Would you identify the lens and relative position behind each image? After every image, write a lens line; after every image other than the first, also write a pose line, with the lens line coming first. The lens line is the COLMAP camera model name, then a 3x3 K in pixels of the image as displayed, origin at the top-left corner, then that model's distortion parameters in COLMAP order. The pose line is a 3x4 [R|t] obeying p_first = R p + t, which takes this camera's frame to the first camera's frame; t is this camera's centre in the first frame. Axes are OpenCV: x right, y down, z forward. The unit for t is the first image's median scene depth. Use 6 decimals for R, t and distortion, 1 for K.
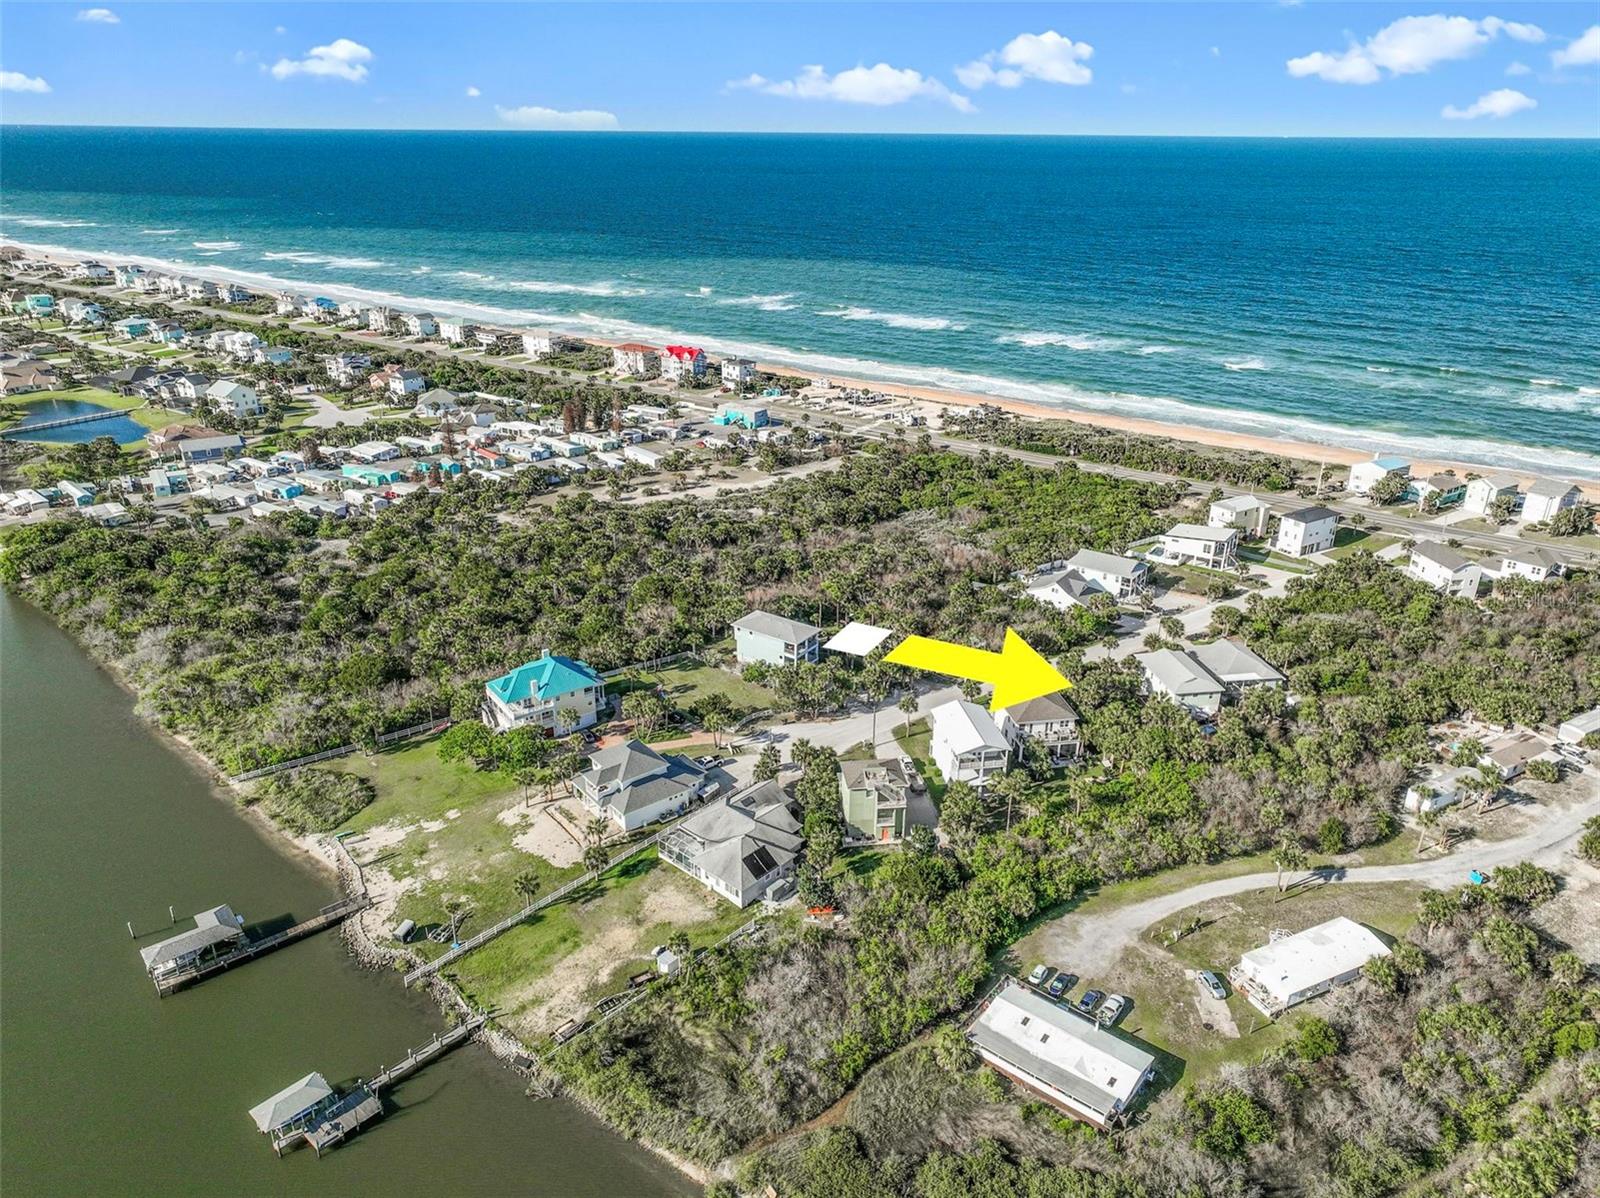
lens RADIAL K [[1124.3, 0, 798.5], [0, 1124.3, 604.5], [0, 0, 1]] dist [-0.003564, 0.023261]
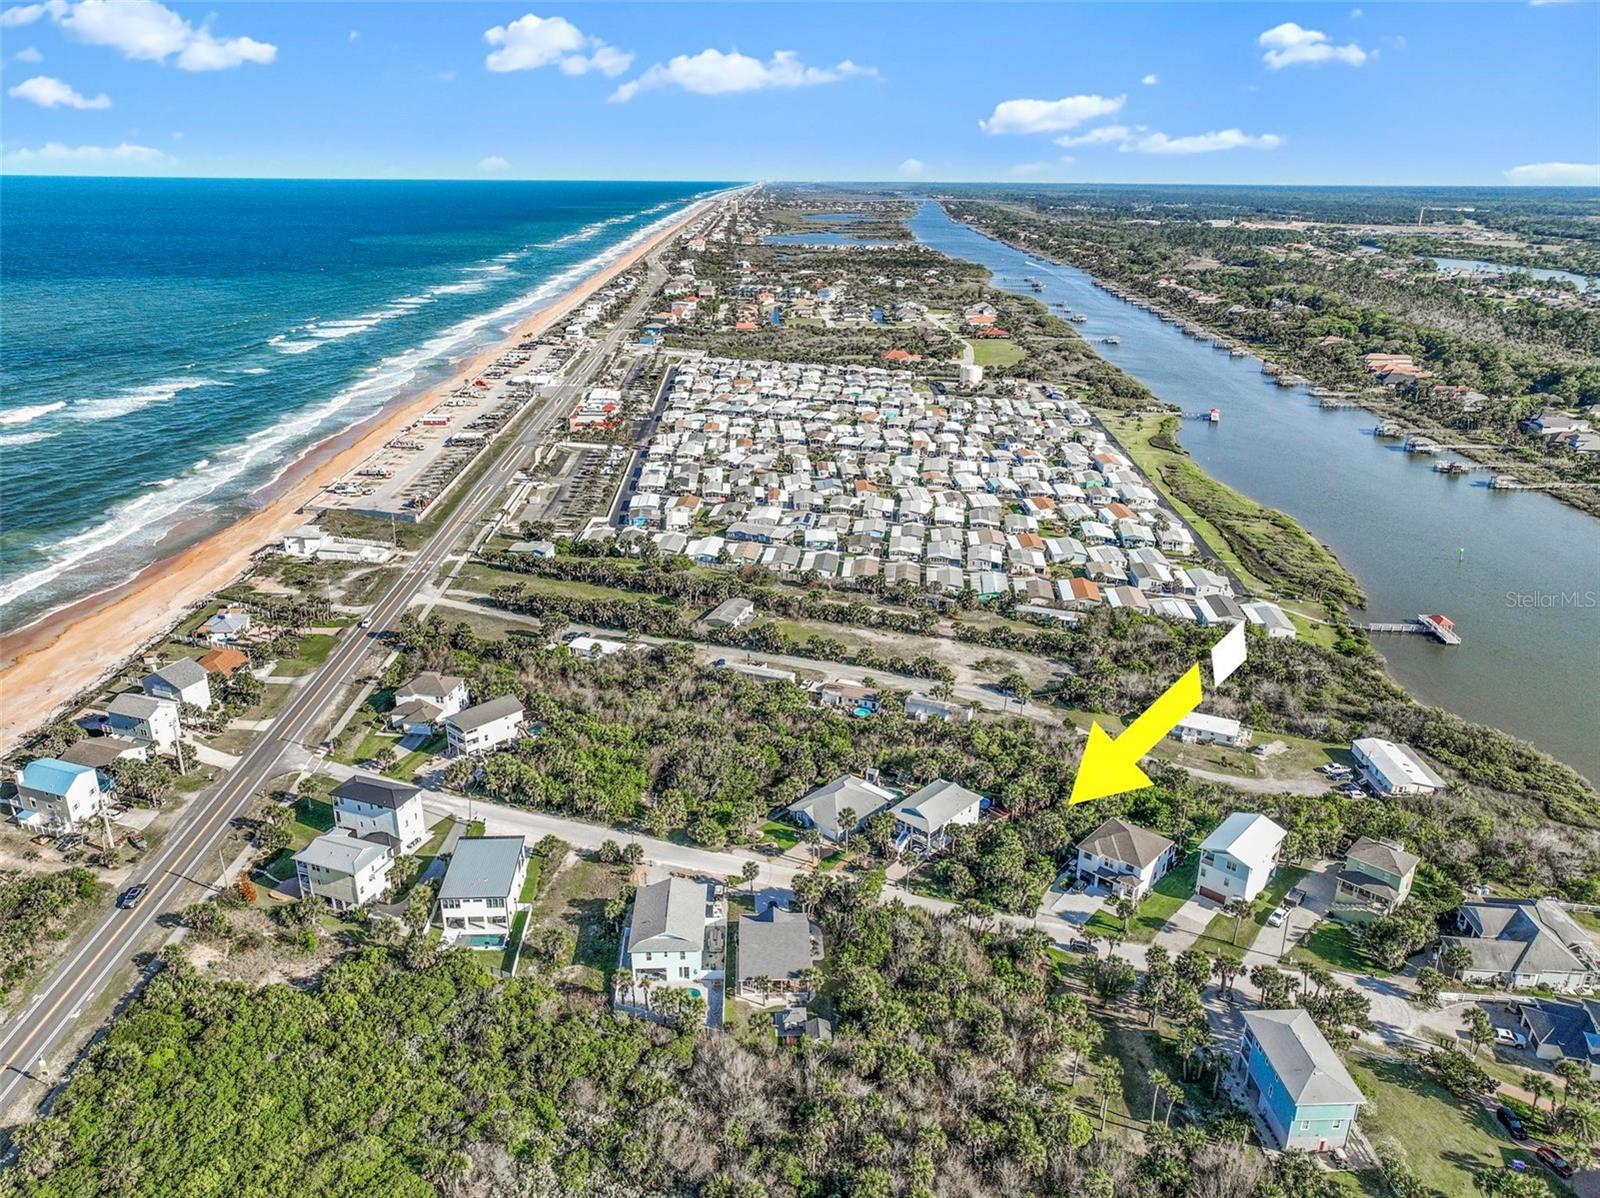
lens RADIAL K [[1124.3, 0, 798.5], [0, 1124.3, 604.5], [0, 0, 1]] dist [-0.003564, 0.023261]
pose [[-0.615600, -0.294213, 0.731078, -0.185589], [0.297690, 0.772141, 0.561407, -0.489248], [-0.729669, 0.563238, -0.387746, 1.021438]]
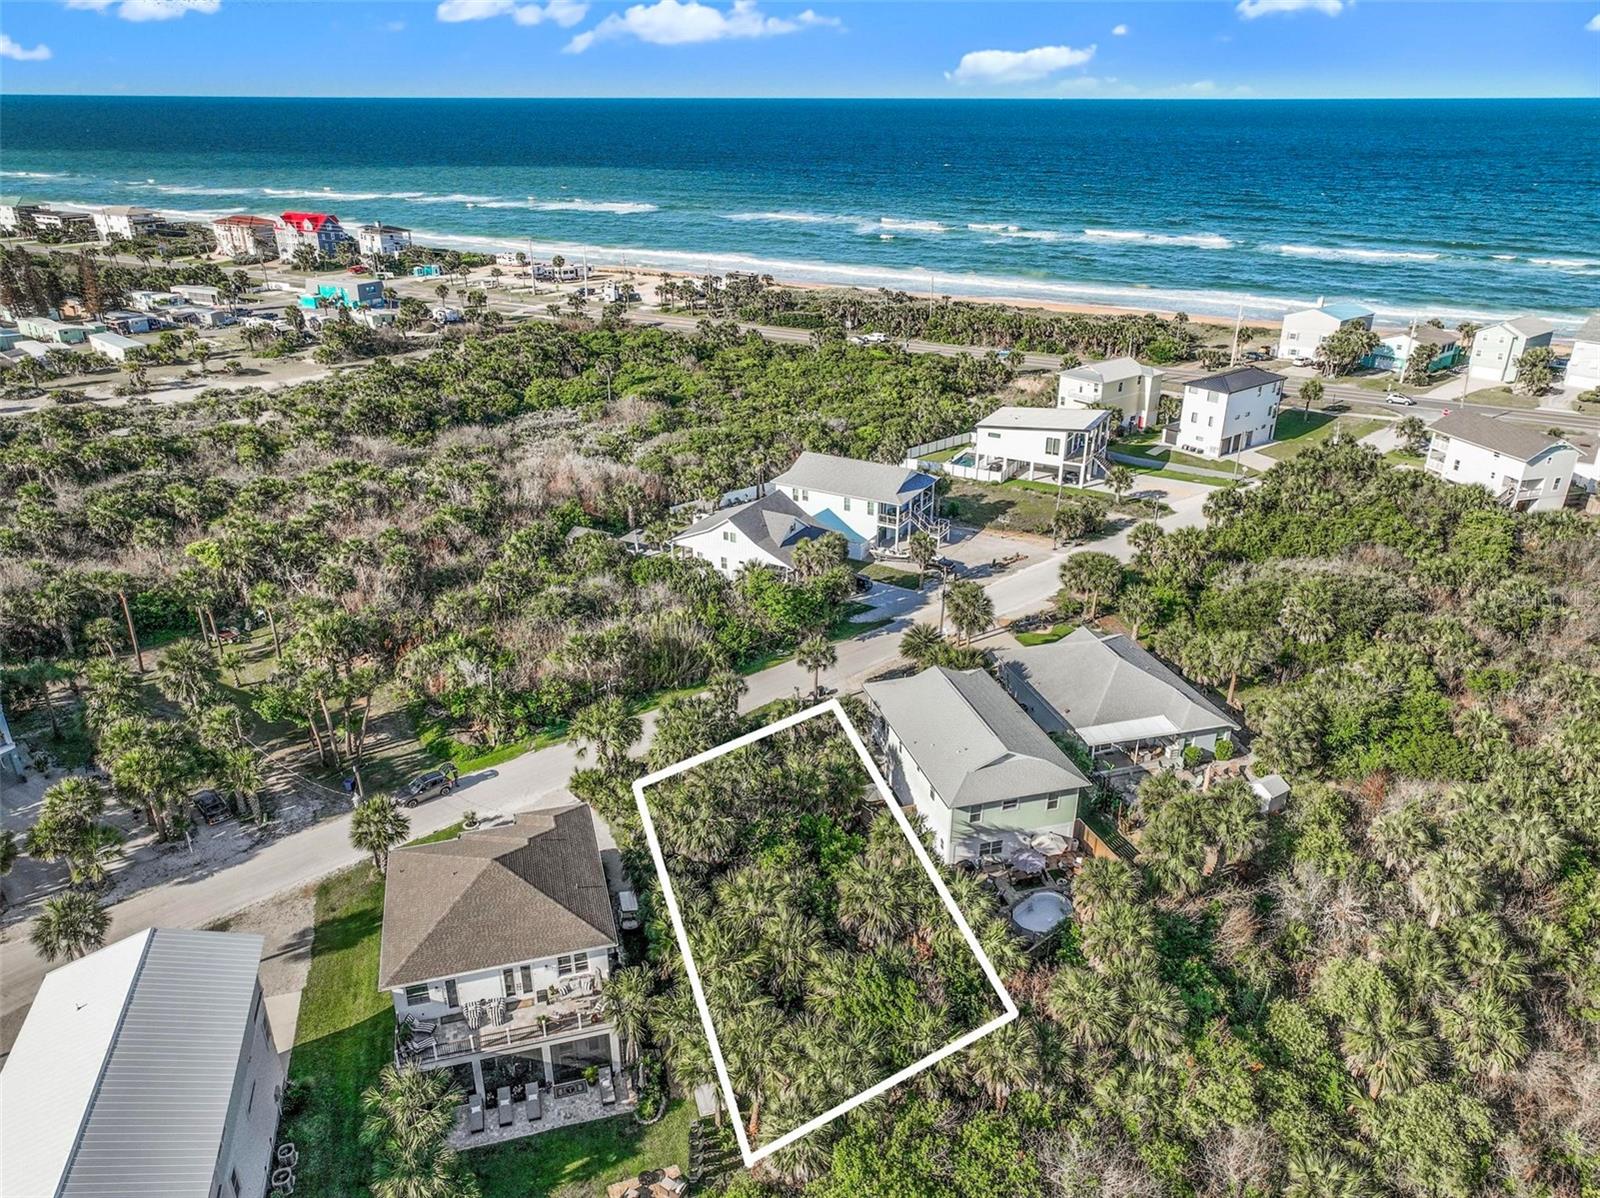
lens RADIAL K [[1124.3, 0, 798.5], [0, 1124.3, 604.5], [0, 0, 1]] dist [-0.003564, 0.023261]
pose [[0.993824, -0.051699, 0.098187, 0.185375], [0.049281, 0.998423, 0.026900, 0.003806], [-0.099422, -0.021895, 0.994804, 0.476069]]
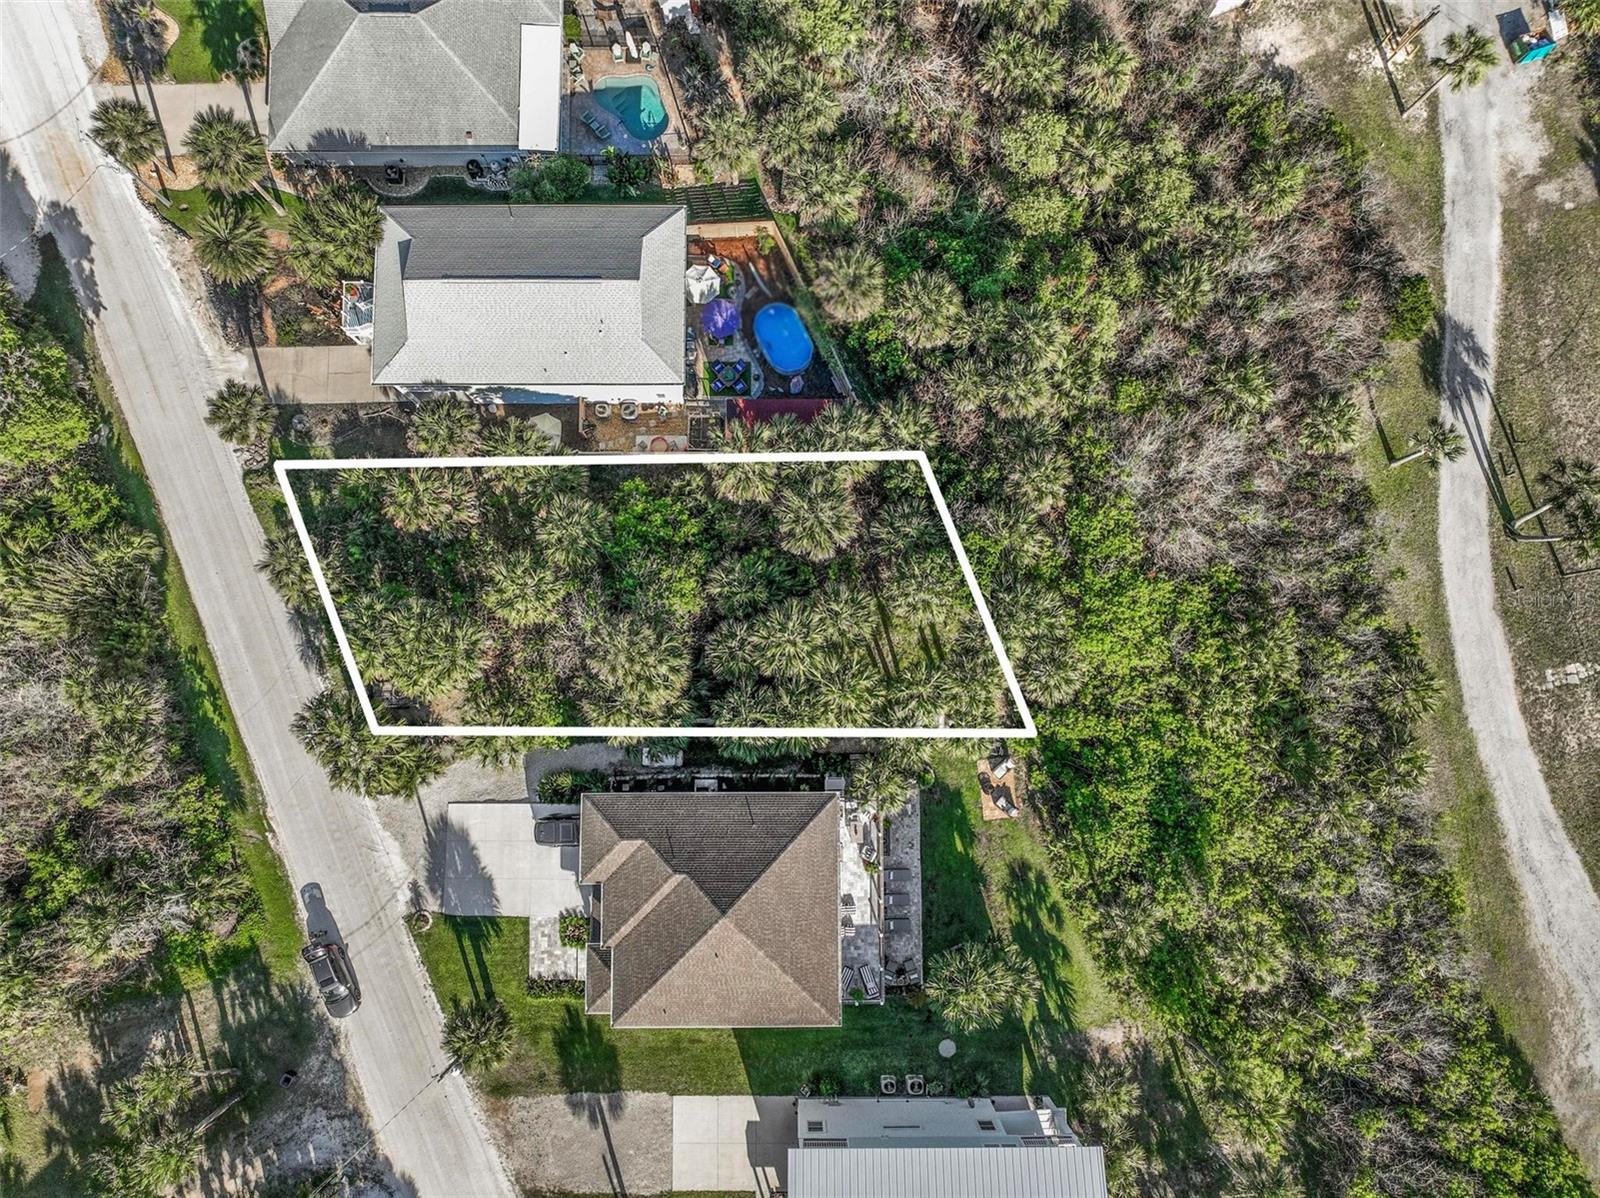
lens RADIAL K [[1124.3, 0, 798.5], [0, 1124.3, 604.5], [0, 0, 1]] dist [-0.003564, 0.023261]
pose [[0.163682, -0.982727, 0.086343, 0.184331], [0.379432, 0.143504, 0.914023, -0.124254], [-0.910626, -0.116848, 0.396367, 0.609641]]
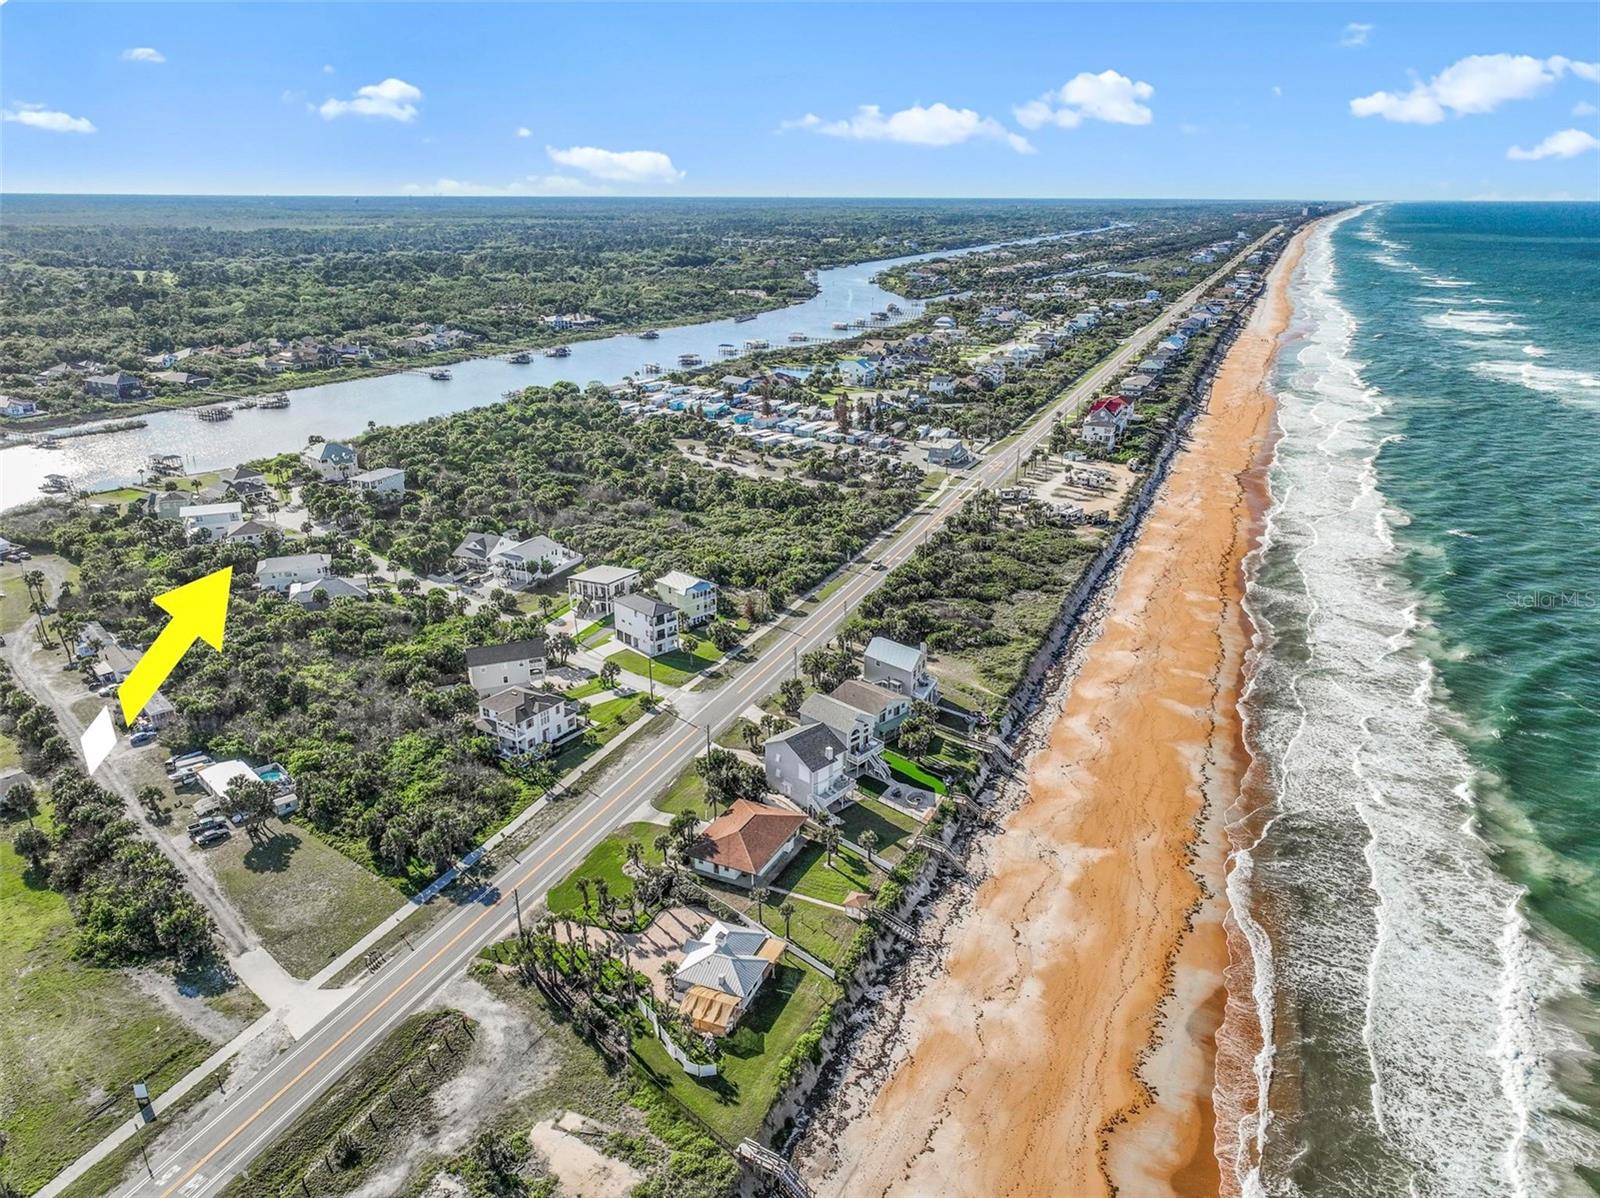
lens RADIAL K [[1124.3, 0, 798.5], [0, 1124.3, 604.5], [0, 0, 1]] dist [-0.003564, 0.023261]
pose [[0.212185, 0.329921, -0.919853, 1.259619], [-0.386261, 0.892951, 0.231172, -0.319693], [0.897652, 0.306253, 0.316906, 0.843112]]
